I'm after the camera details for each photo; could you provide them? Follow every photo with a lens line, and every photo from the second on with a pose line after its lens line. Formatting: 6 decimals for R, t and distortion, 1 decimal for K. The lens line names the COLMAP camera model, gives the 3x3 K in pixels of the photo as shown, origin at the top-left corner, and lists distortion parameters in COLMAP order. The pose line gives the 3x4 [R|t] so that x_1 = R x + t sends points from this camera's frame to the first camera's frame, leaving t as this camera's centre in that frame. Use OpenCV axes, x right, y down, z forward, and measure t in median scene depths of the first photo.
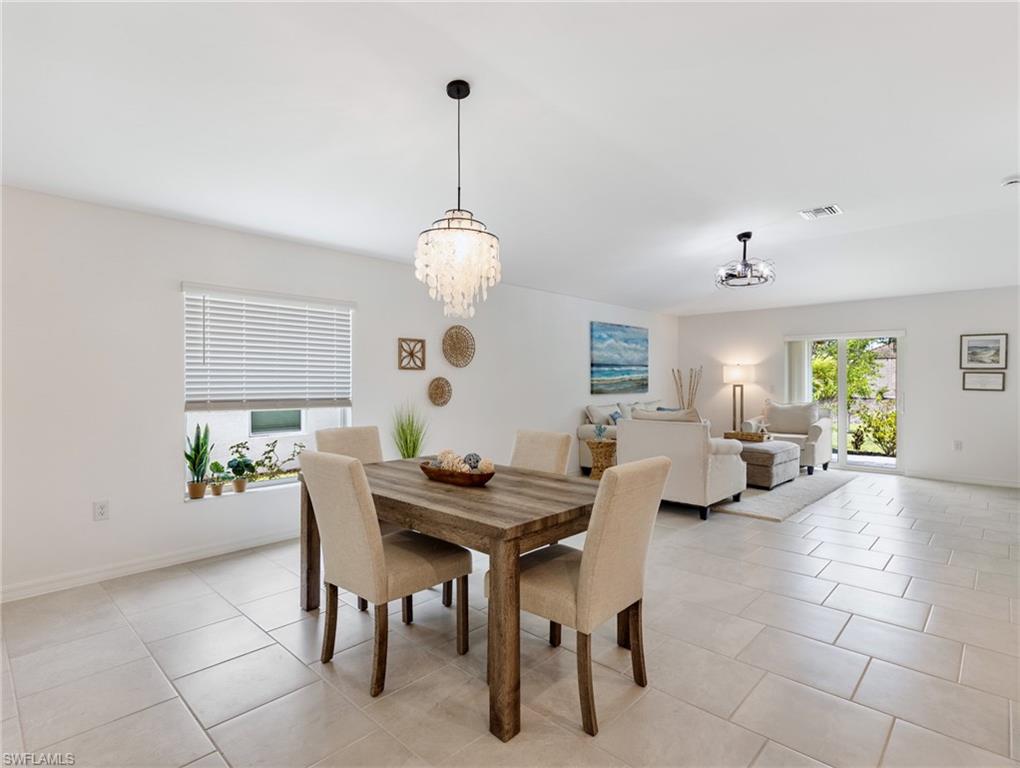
lens RADIAL K [[520.0, 0, 513.8], [0, 520.0, 387.1], [0, 0, 1]] dist [0.010390, -0.000796]
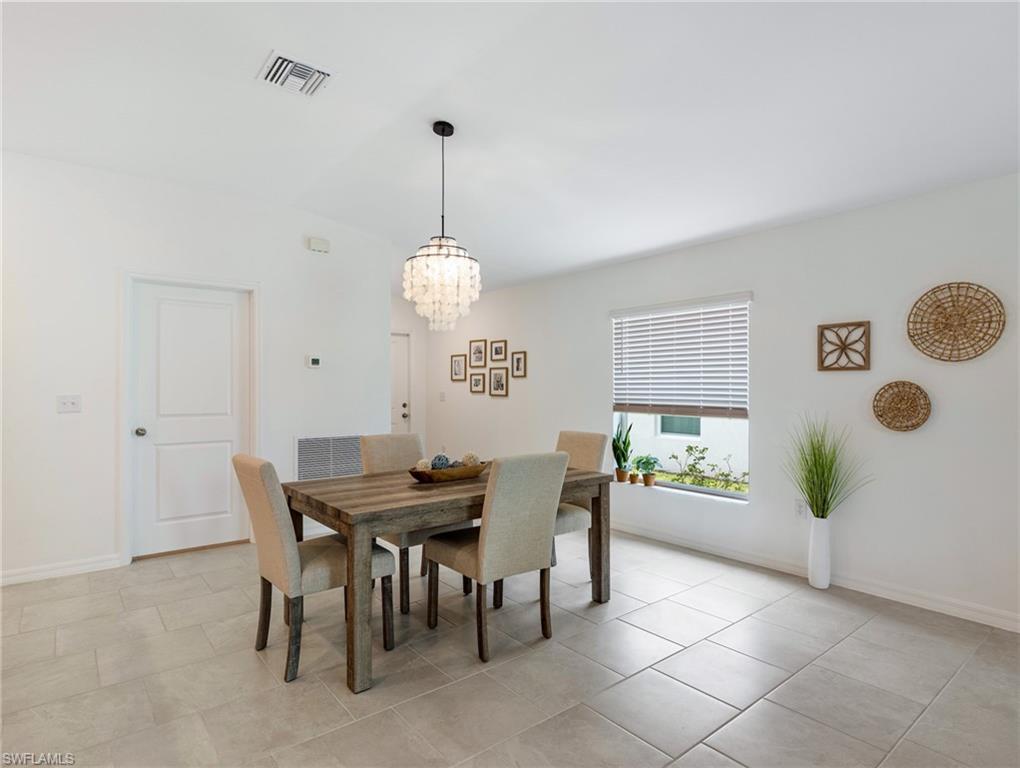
lens RADIAL K [[555.4, 0, 518.6], [0, 555.4, 389.6], [0, 0, 1]] dist [-0.004543, 0.001102]
pose [[-0.126346, 0.003880, -0.991979, 0.426850], [-0.011186, 0.999923, 0.005336, -0.006375], [0.991923, 0.011771, -0.126293, 0.528239]]
